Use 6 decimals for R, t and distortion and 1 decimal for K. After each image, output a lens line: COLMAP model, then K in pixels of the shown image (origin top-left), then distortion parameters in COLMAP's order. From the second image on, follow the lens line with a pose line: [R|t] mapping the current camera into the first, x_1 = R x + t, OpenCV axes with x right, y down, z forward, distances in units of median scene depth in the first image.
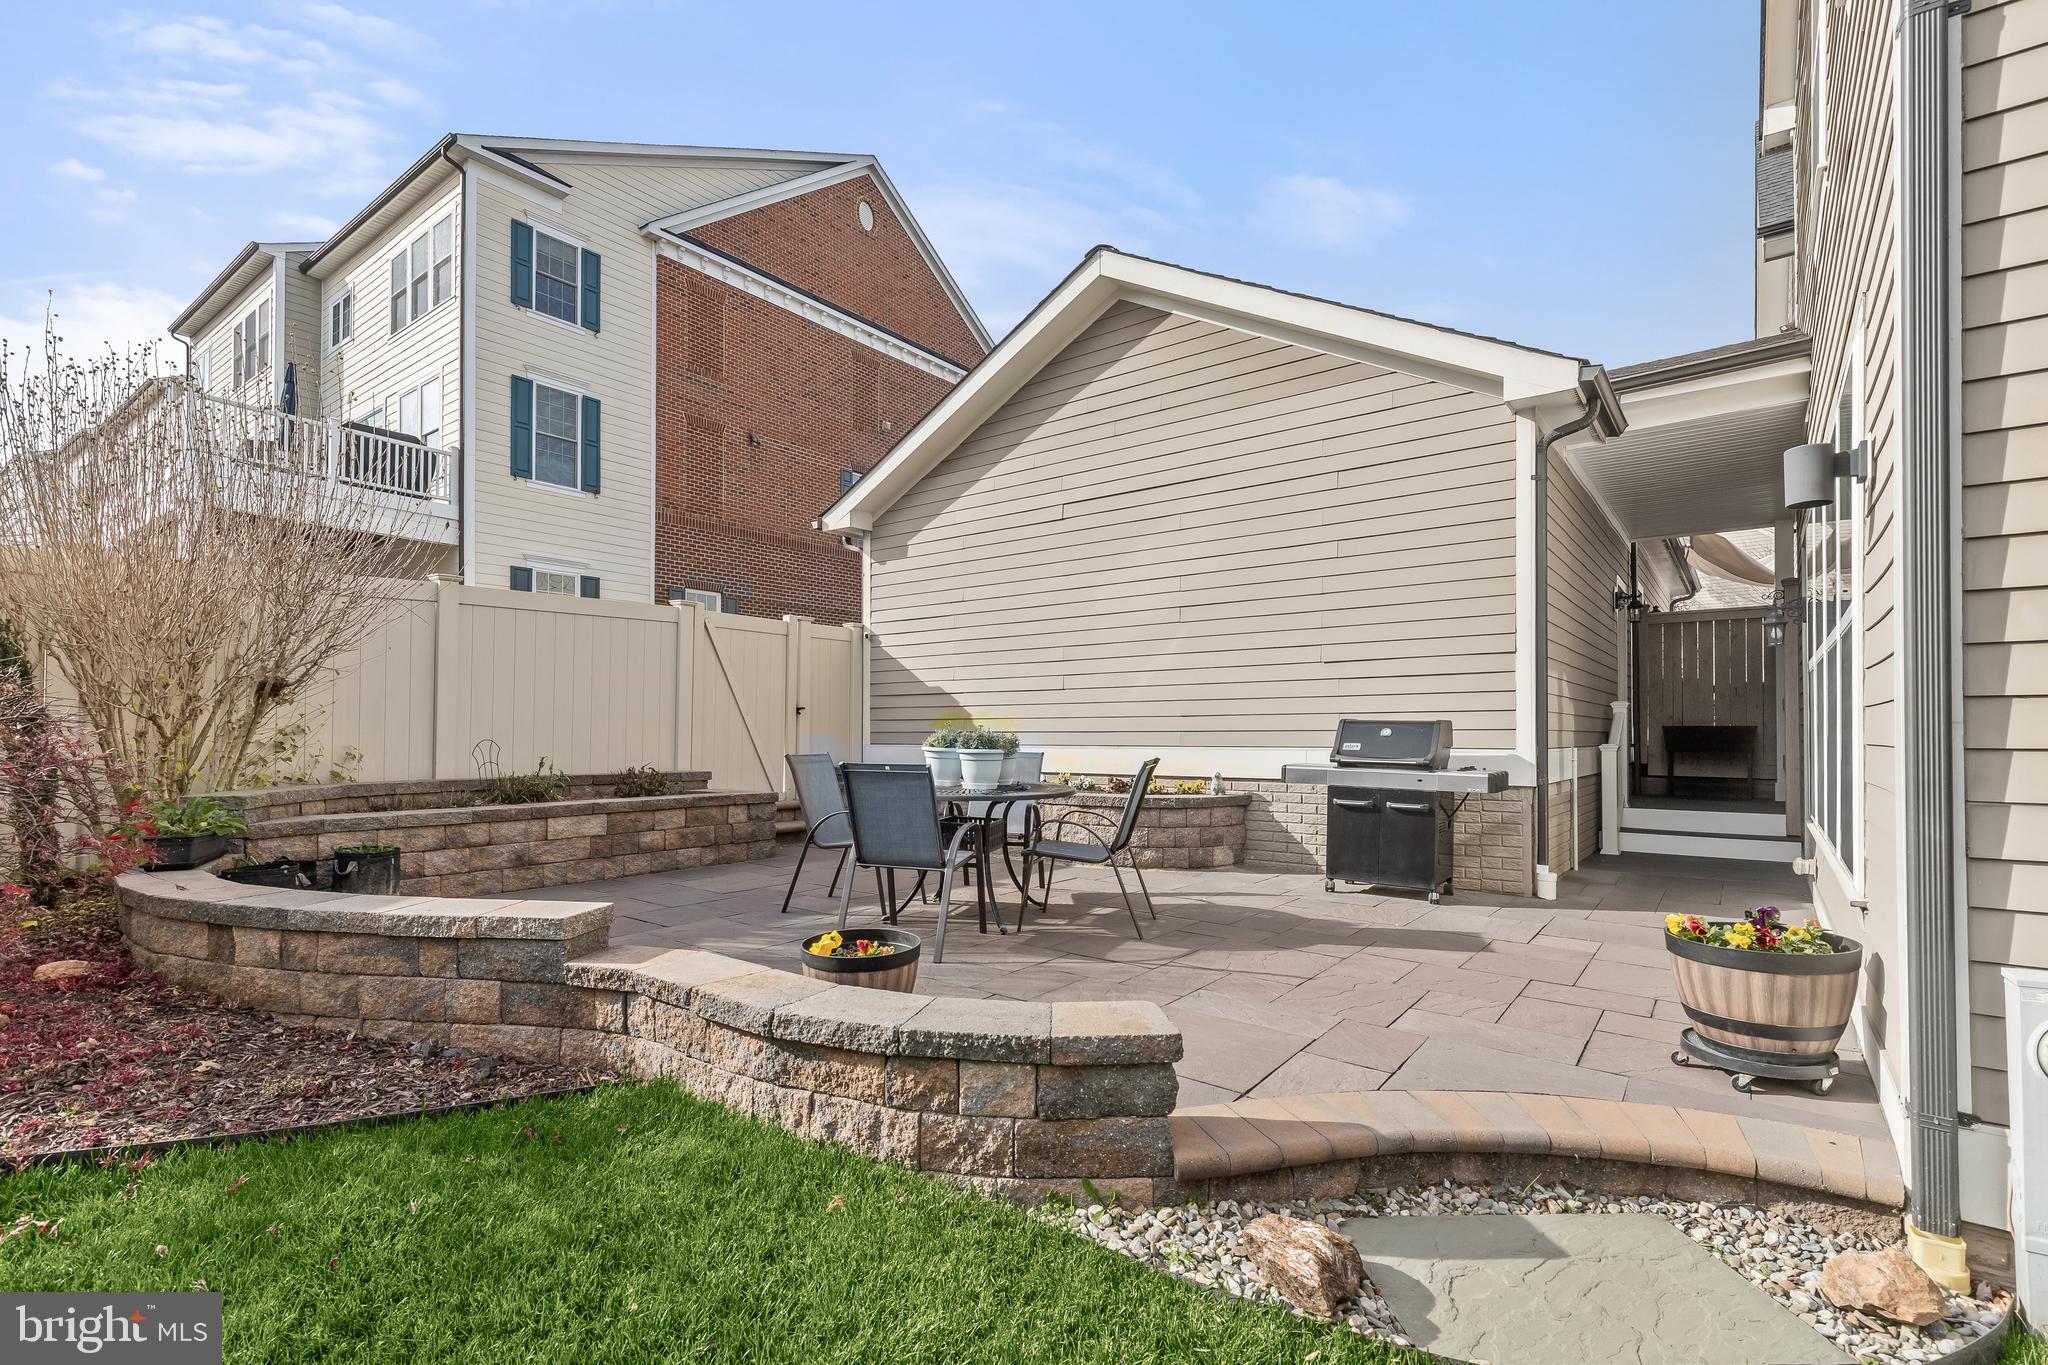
lens RADIAL K [[947.6, 0, 1029.4], [0, 947.6, 723.7], [0, 0, 1]] dist [0.010874, 0.000020]
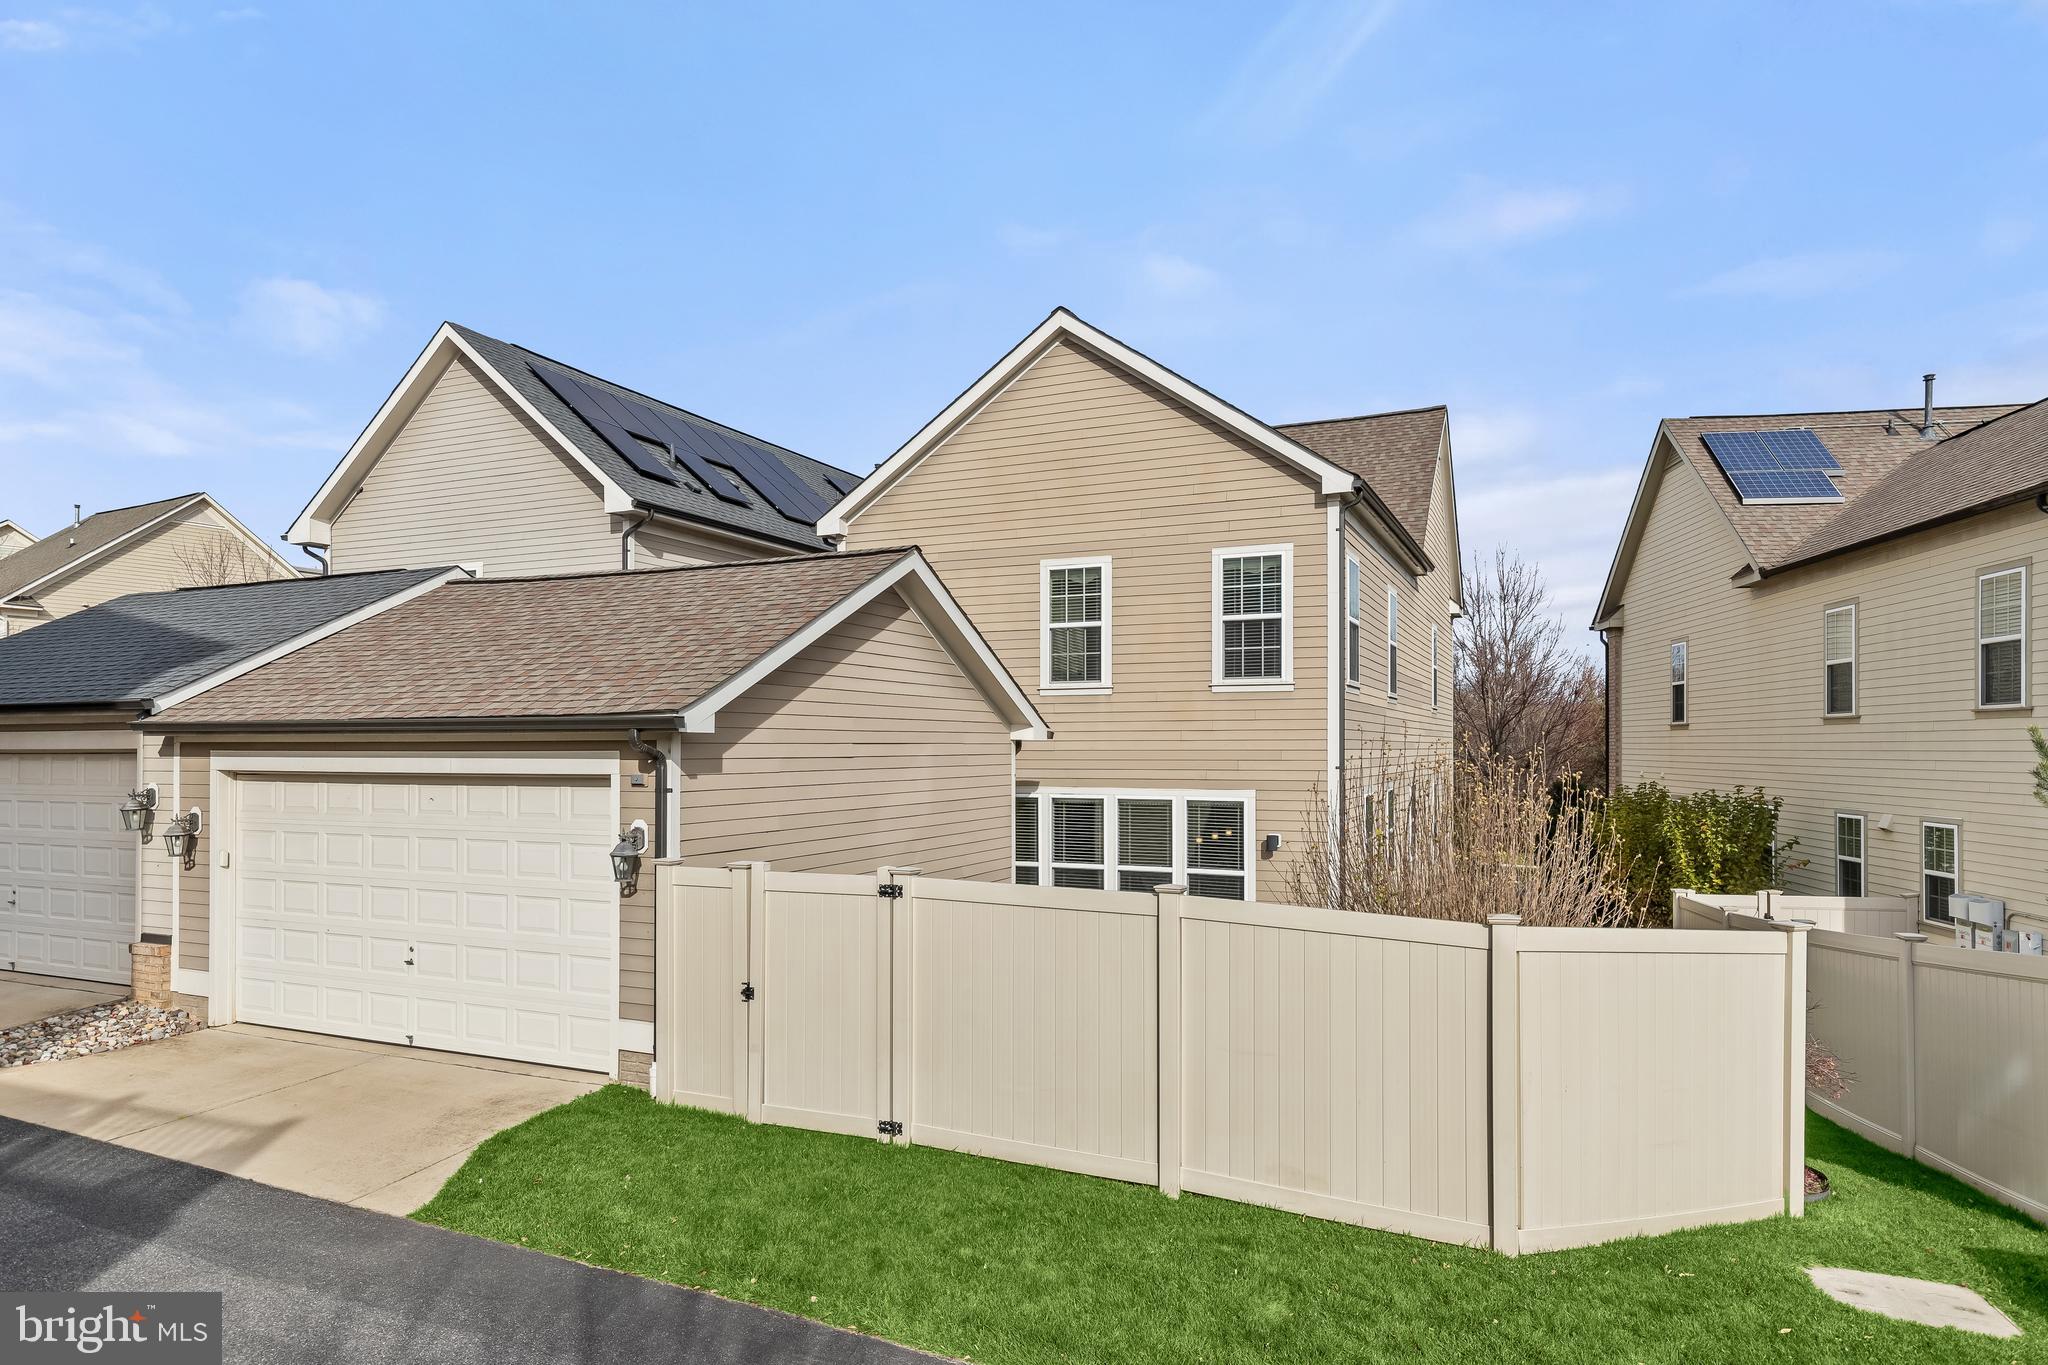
lens RADIAL K [[1207.5, 0, 1021.6], [0, 1207.5, 746.0], [0, 0, 1]] dist [0.021396, 0.000307]
pose [[-0.220457, 0.003207, 0.975391, -1.400378], [-0.010396, 0.999930, -0.005637, -0.231864], [-0.975341, -0.011383, -0.220409, 1.159990]]
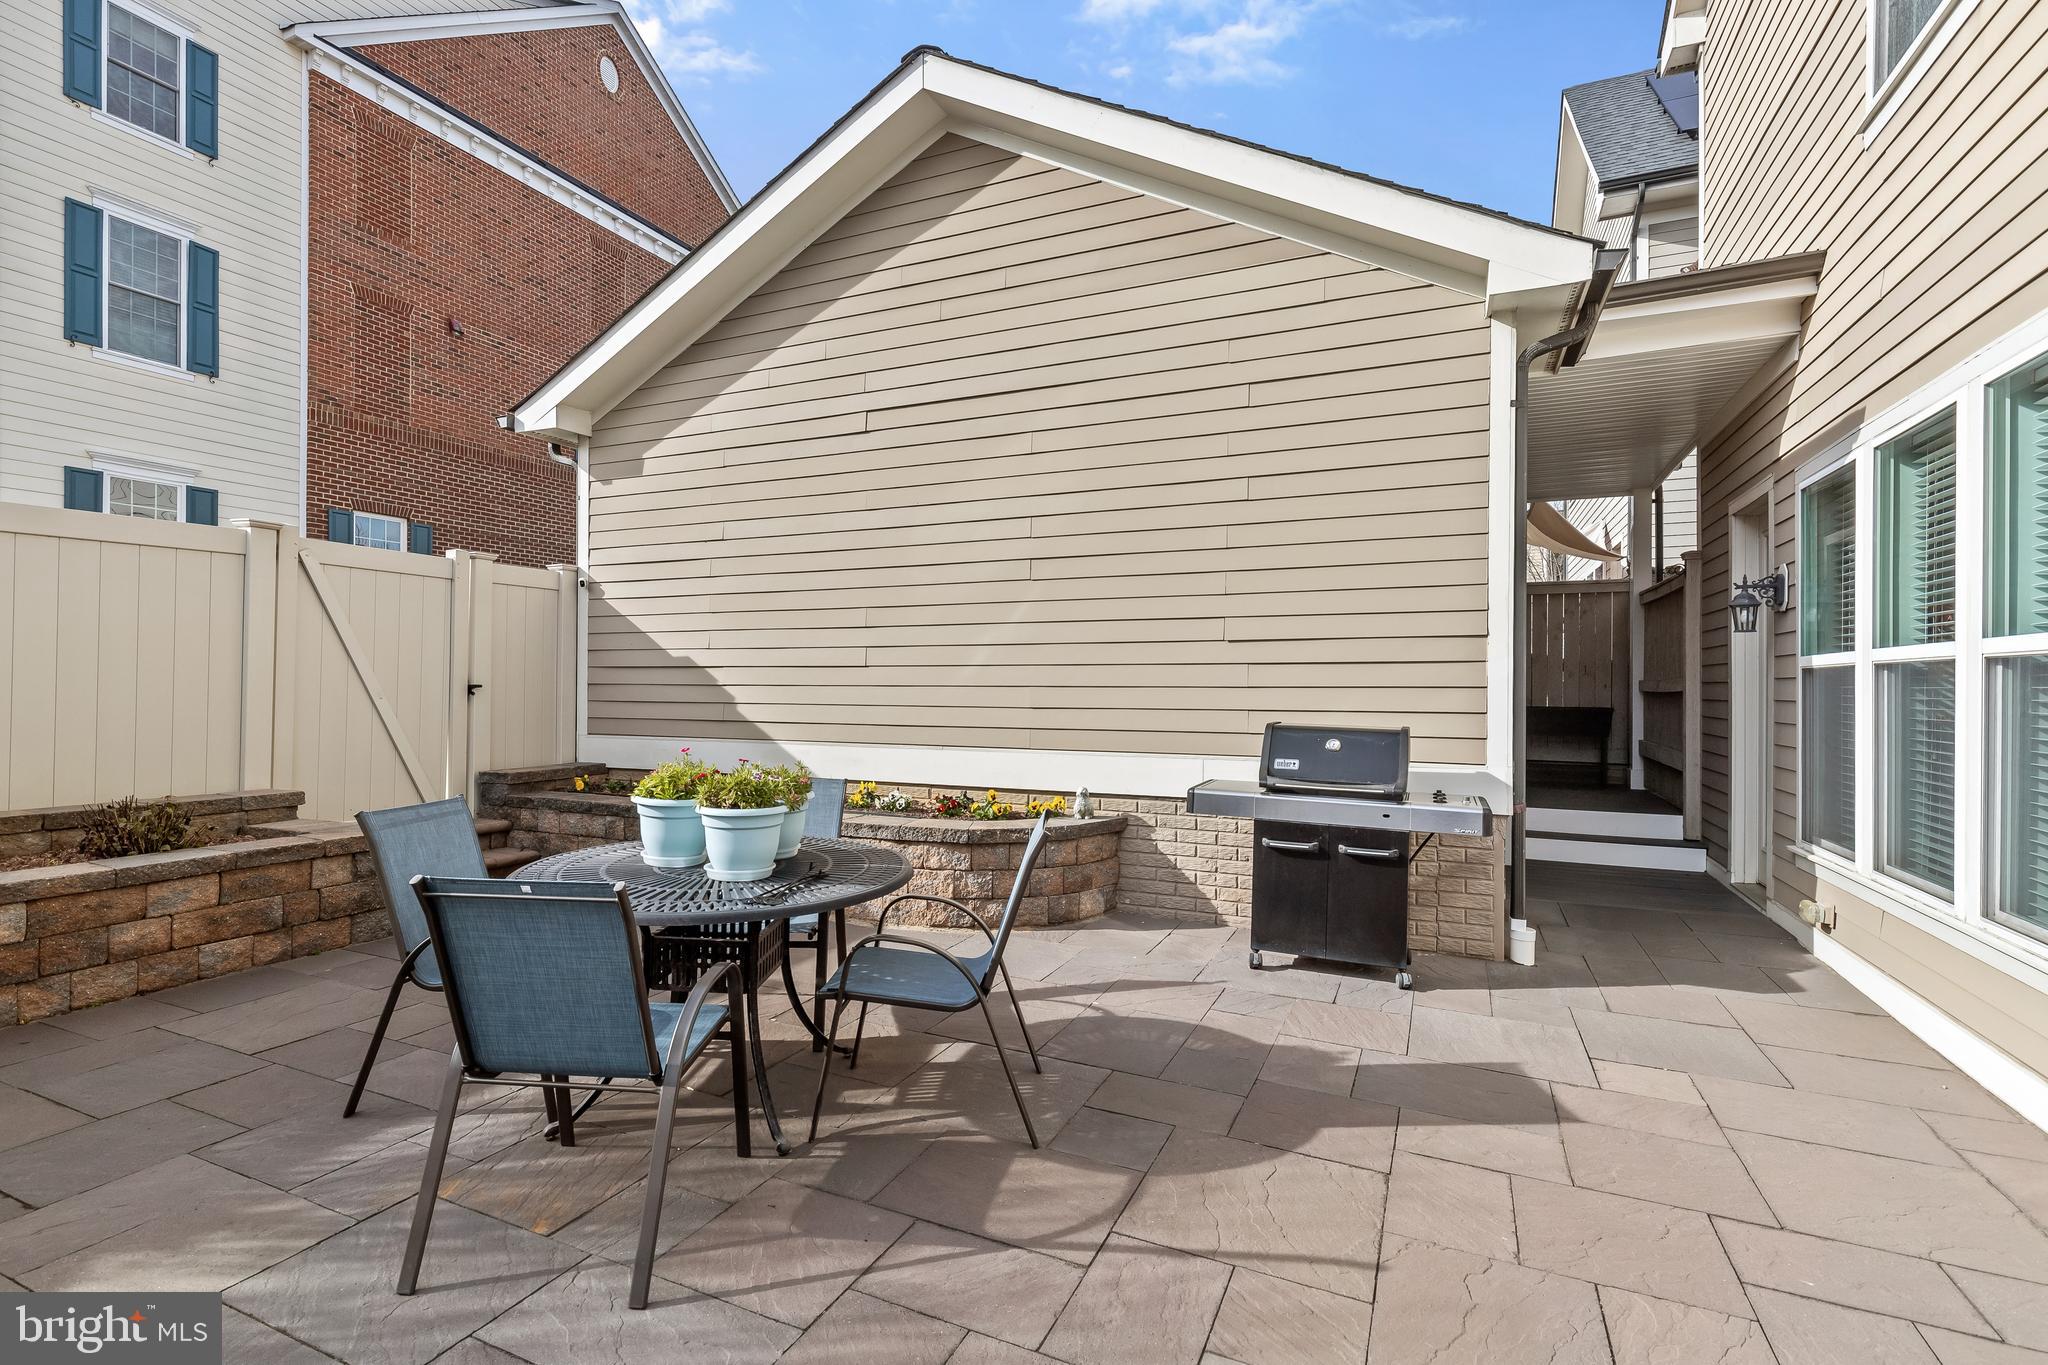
lens RADIAL K [[953.2, 0, 1026.7], [0, 953.2, 686.4], [0, 0, 1]] dist [0.009043, -0.000309]
pose [[0.973789, 0.005354, 0.227391, -0.010593], [-0.008383, 0.999888, 0.012358, -0.031985], [-0.227299, -0.013941, 0.973725, 0.267177]]
